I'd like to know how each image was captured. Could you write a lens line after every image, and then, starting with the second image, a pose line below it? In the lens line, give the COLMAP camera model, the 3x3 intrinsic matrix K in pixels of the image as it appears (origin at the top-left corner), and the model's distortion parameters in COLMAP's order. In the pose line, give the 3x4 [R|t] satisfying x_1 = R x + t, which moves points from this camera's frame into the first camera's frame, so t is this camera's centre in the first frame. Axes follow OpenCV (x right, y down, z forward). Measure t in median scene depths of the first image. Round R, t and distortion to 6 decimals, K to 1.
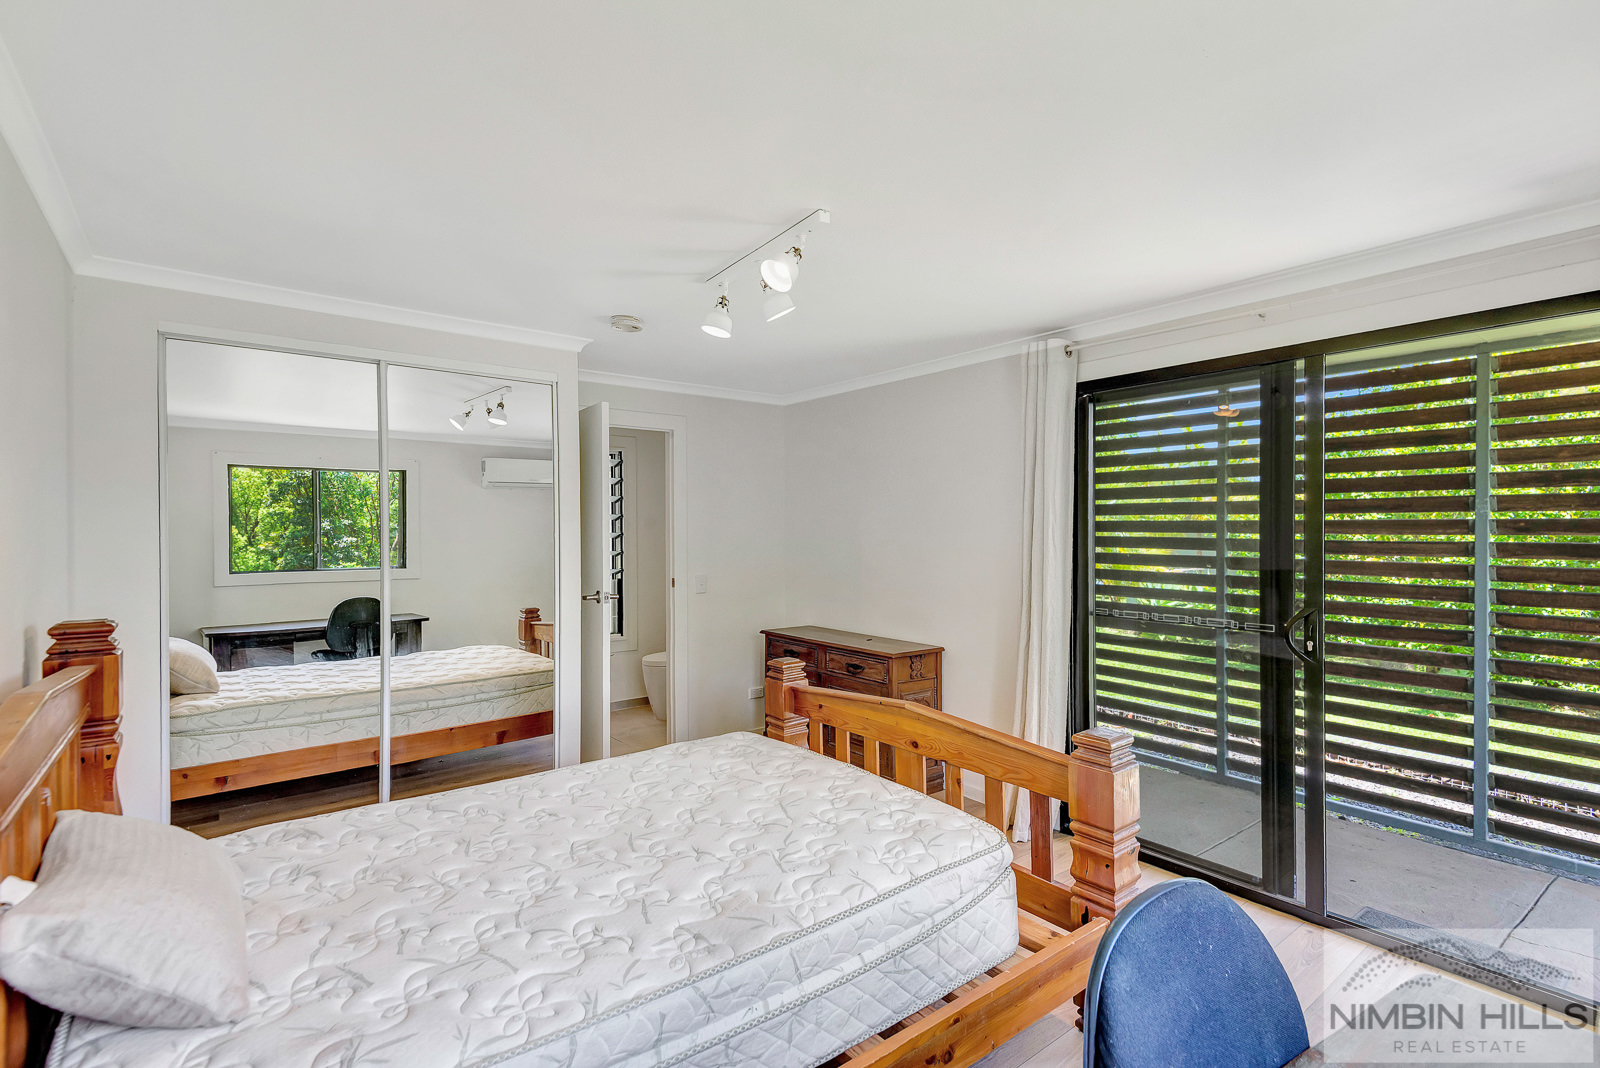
lens RADIAL K [[748.1, 0, 829.2], [0, 748.1, 514.5], [0, 0, 1]] dist [0.000527, -0.000199]
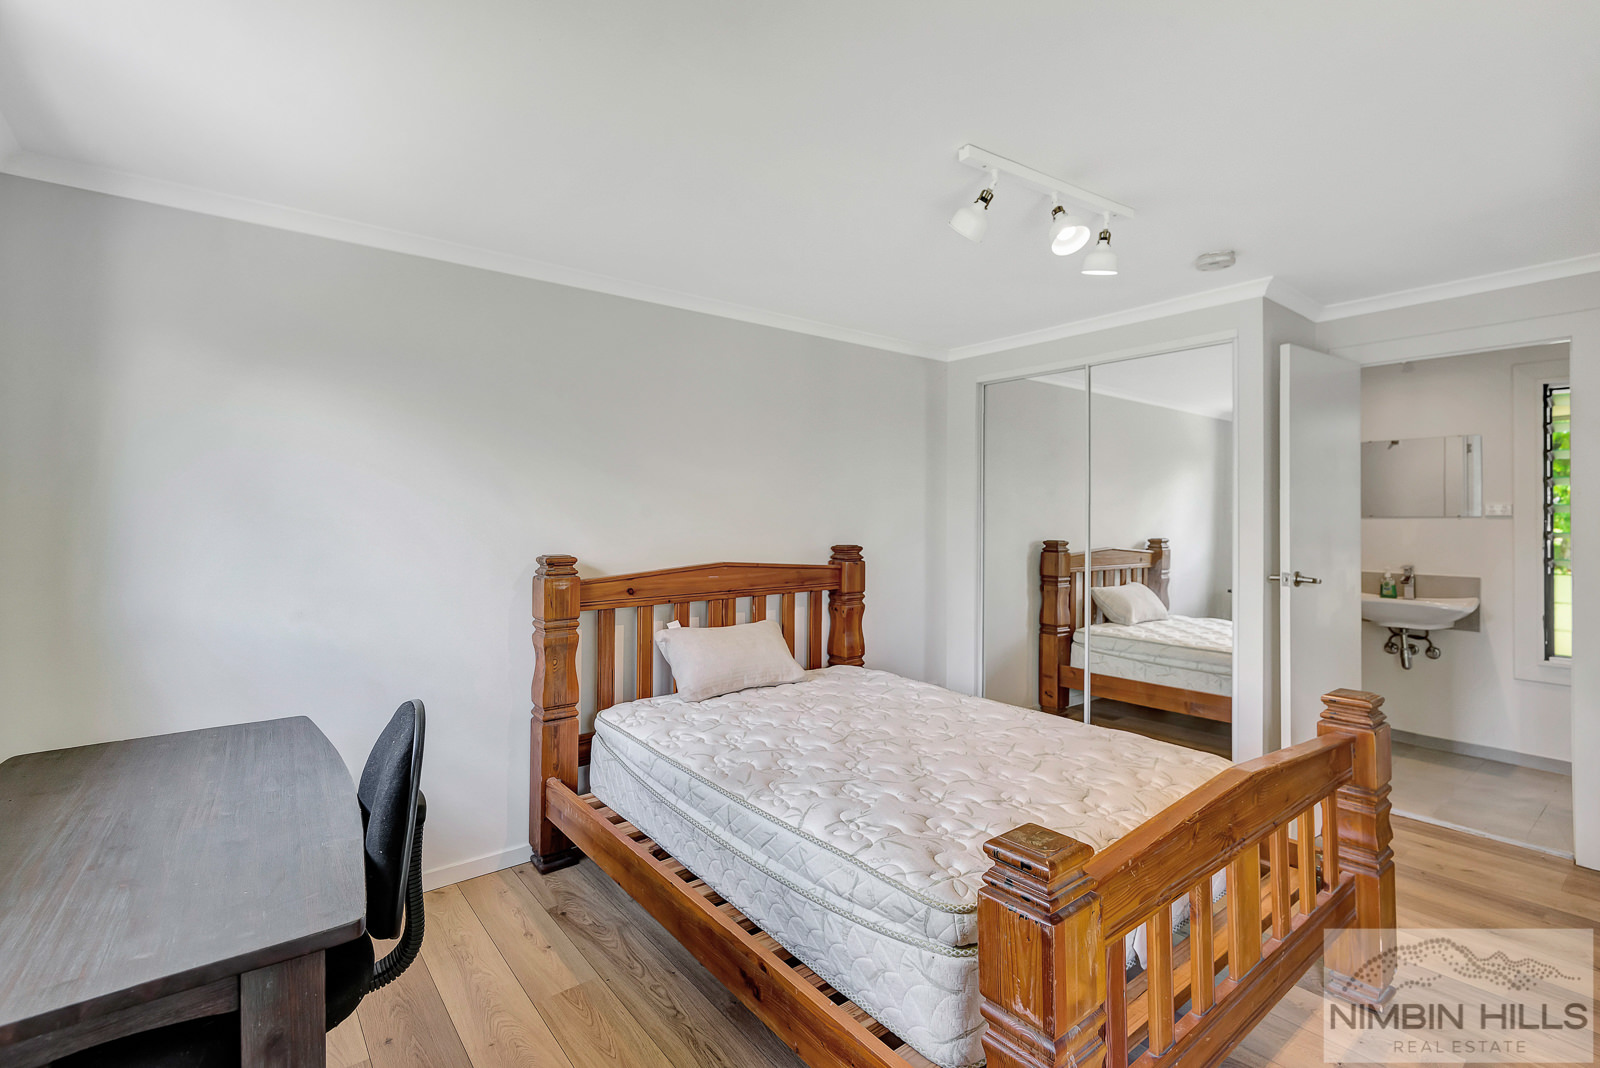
lens RADIAL K [[748.1, 0, 829.2], [0, 748.1, 514.5], [0, 0, 1]] dist [0.000527, -0.000199]
pose [[0.011851, 0.008775, -0.999891, 1.115047], [0.007826, 0.999930, 0.008868, 0.052536], [0.999899, -0.007930, 0.011781, 1.024463]]
